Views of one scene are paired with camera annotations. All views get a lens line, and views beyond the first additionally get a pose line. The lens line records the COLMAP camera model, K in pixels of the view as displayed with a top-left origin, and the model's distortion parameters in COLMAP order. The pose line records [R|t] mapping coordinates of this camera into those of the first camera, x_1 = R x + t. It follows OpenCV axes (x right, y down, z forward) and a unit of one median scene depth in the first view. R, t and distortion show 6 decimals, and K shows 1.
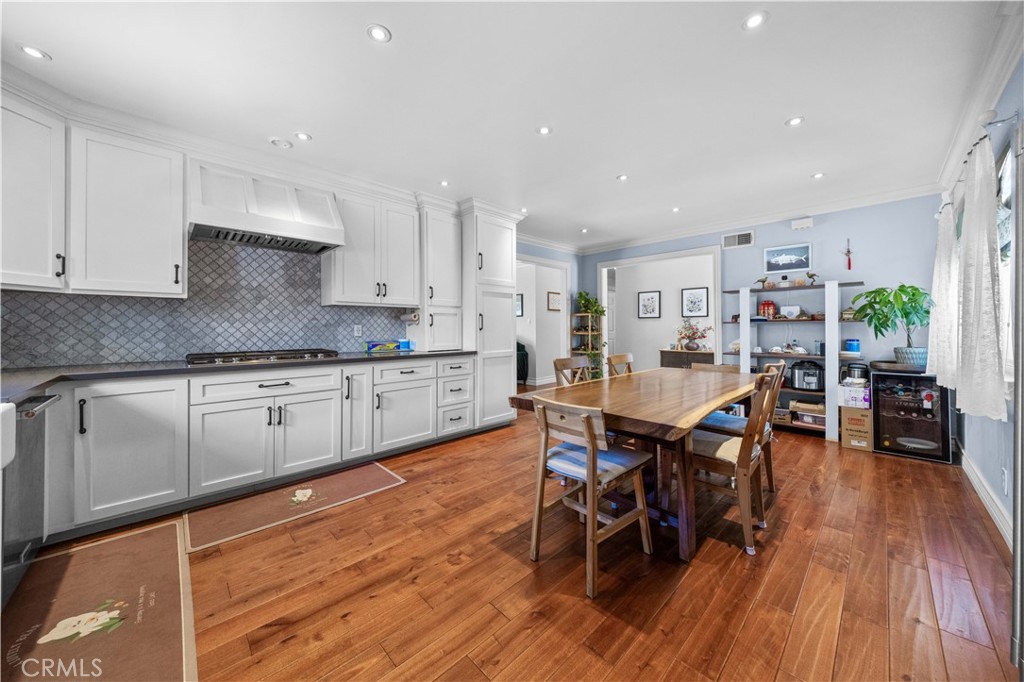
lens RADIAL K [[358.8, 0, 513.3], [0, 358.8, 326.7], [0, 0, 1]] dist [0.000392, -0.000955]
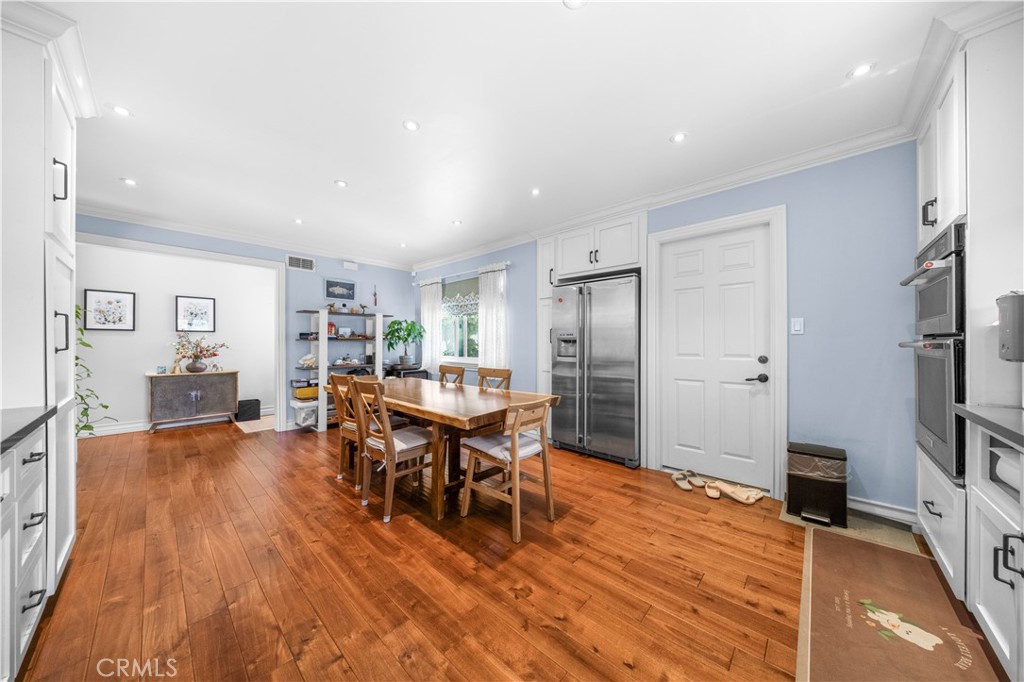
lens RADIAL K [[337.0, 0, 508.7], [0, 337.0, 343.3], [0, 0, 1]] dist [-0.003118, 0.000067]
pose [[-0.051517, 0.001315, 0.998671, -0.642137], [-0.001922, 0.999997, -0.001416, -0.002204], [-0.998670, -0.001993, -0.051514, 0.666361]]
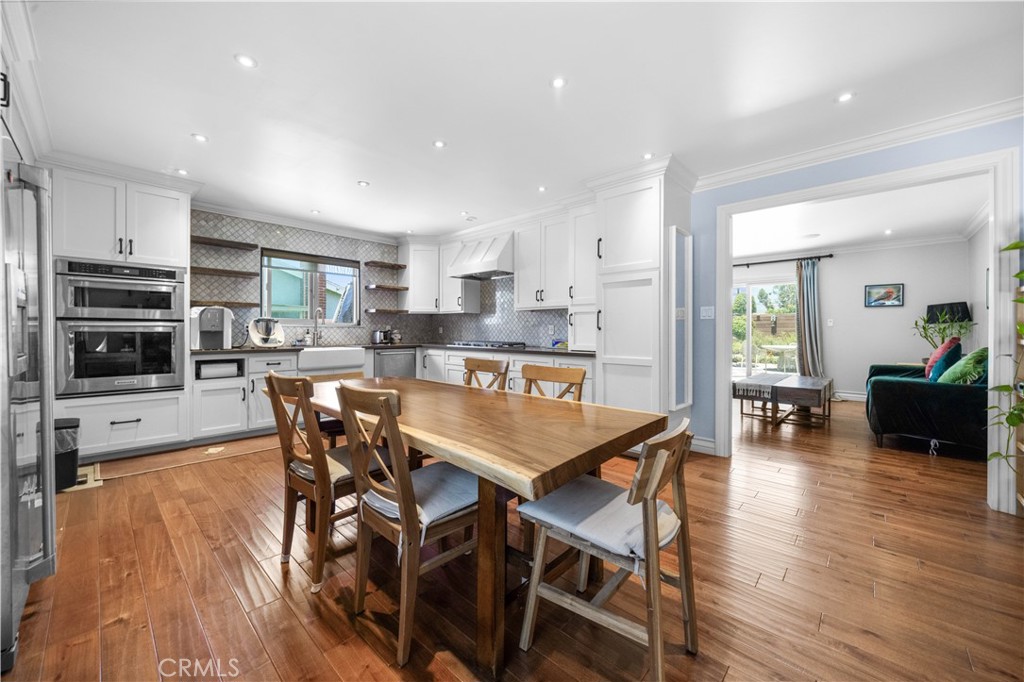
lens RADIAL K [[374.2, 0, 518.8], [0, 374.2, 334.3], [0, 0, 1]] dist [-0.000690, -0.000075]
pose [[0.071661, 0.014927, -0.997317, 1.014504], [0.001639, 0.999885, 0.015083, 0.008930], [0.997428, -0.002715, 0.071629, 0.973749]]
